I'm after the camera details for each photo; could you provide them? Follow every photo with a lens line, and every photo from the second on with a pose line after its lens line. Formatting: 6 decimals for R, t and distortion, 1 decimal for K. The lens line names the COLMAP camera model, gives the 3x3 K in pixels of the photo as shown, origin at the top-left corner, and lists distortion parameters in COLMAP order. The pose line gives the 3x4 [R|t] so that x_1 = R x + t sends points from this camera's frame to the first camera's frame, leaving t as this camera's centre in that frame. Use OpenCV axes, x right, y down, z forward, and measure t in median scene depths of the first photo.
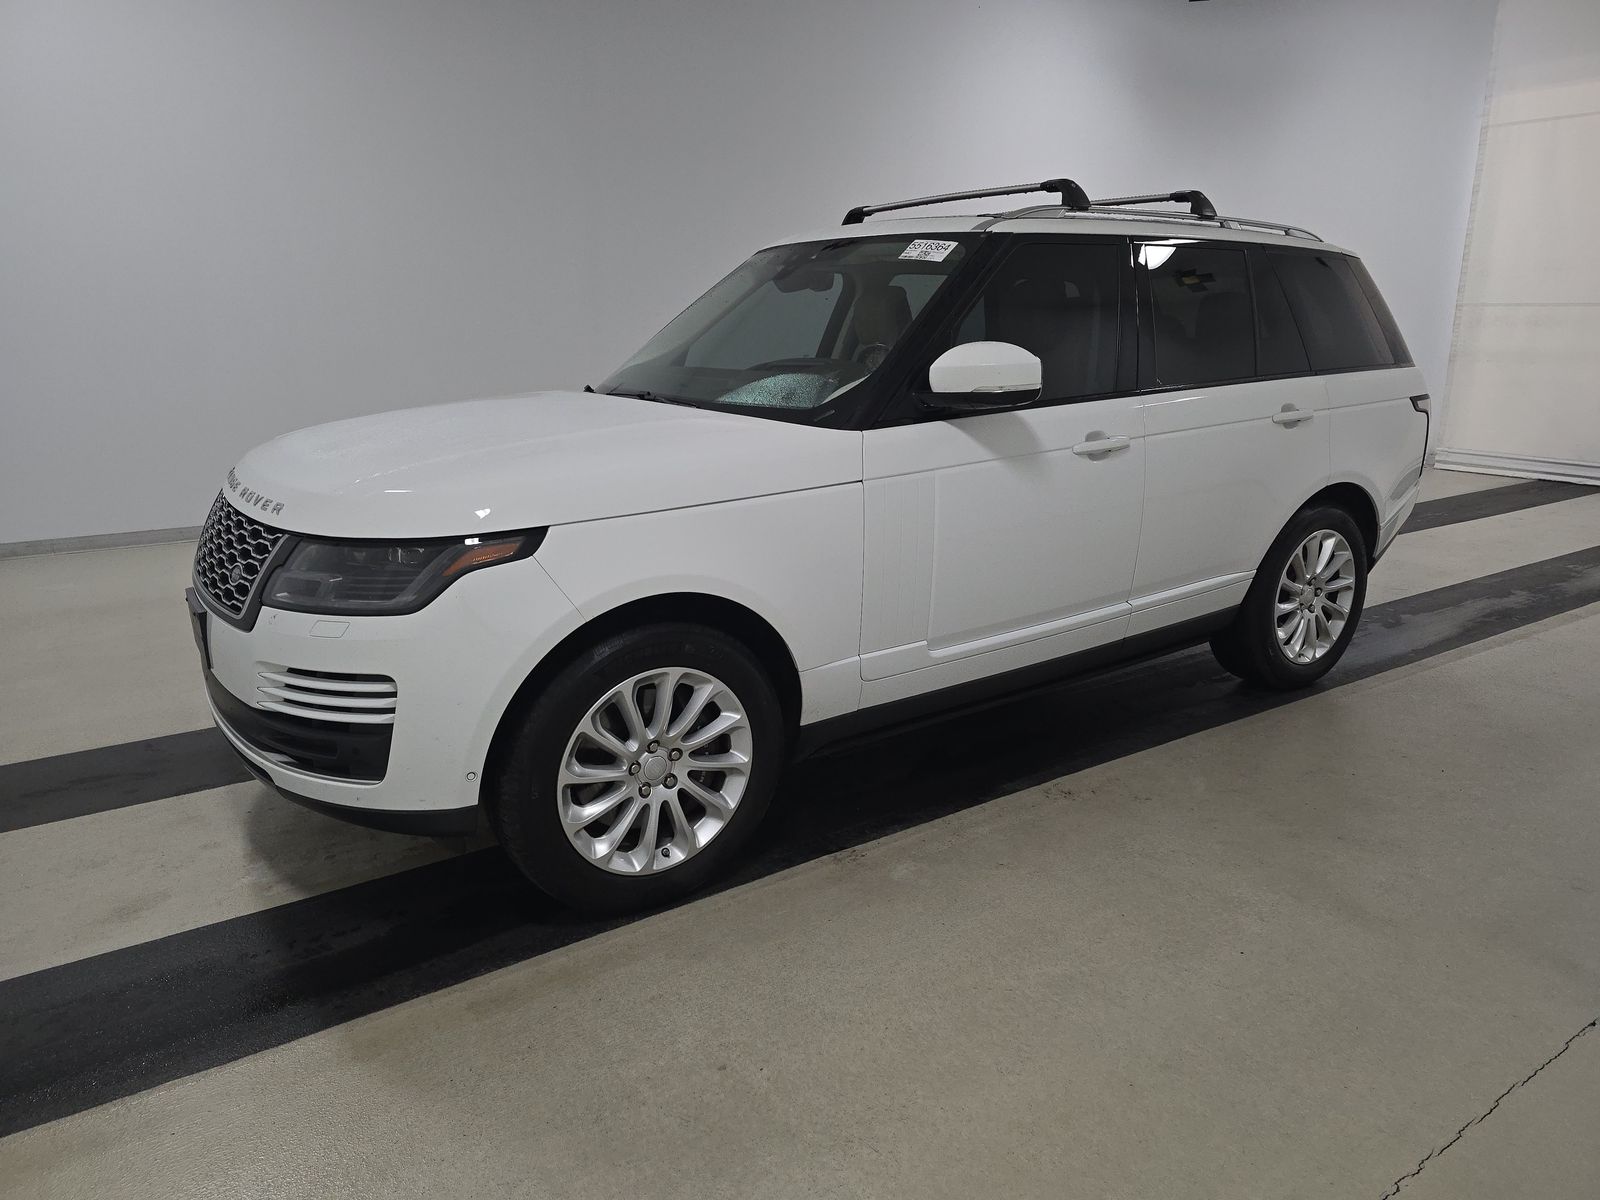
lens RADIAL K [[1093.5, 0, 800.0], [0, 1093.5, 600.0], [0, 0, 1]] dist [-0.004605, -0.006940]
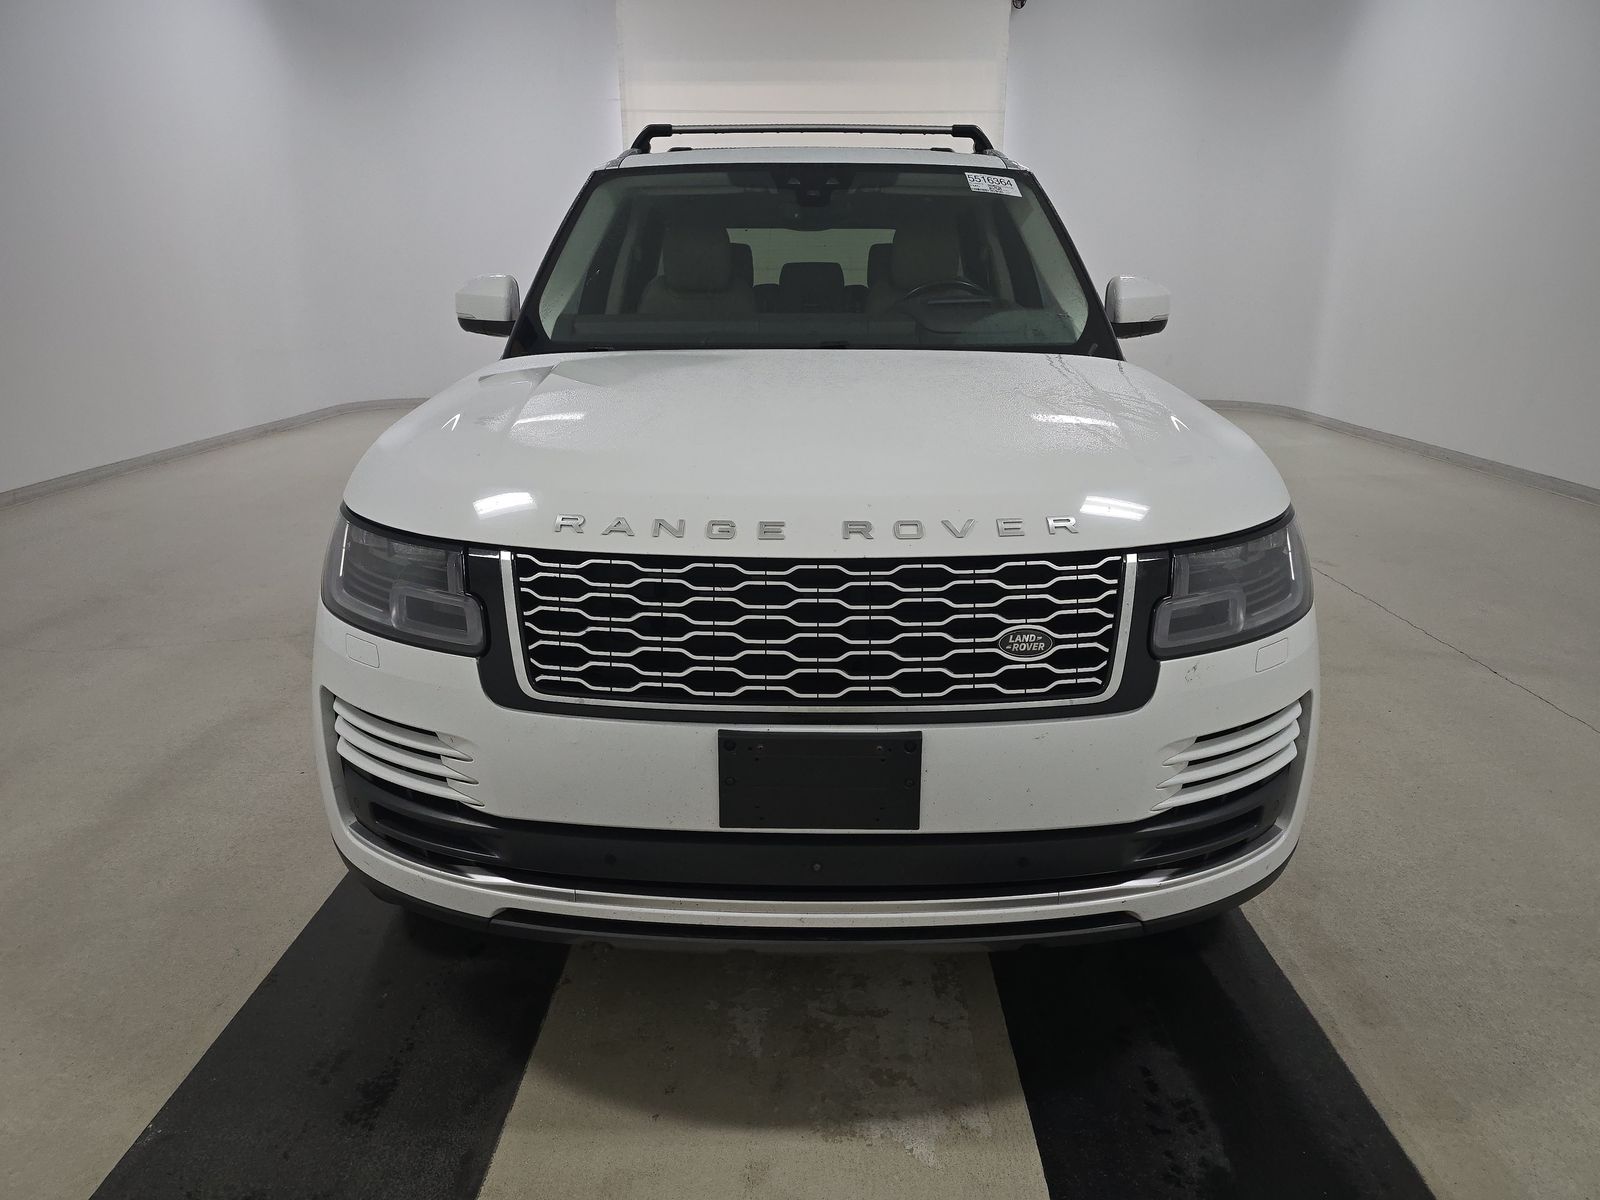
lens RADIAL K [[1093.5, 0, 800.0], [0, 1093.5, 600.0], [0, 0, 1]] dist [-0.004605, -0.006940]
pose [[0.576024, -0.230144, 0.784366, -1.046842], [0.210528, 0.968947, 0.129695, -0.151369], [-0.789857, 0.090424, 0.606588, 0.710313]]
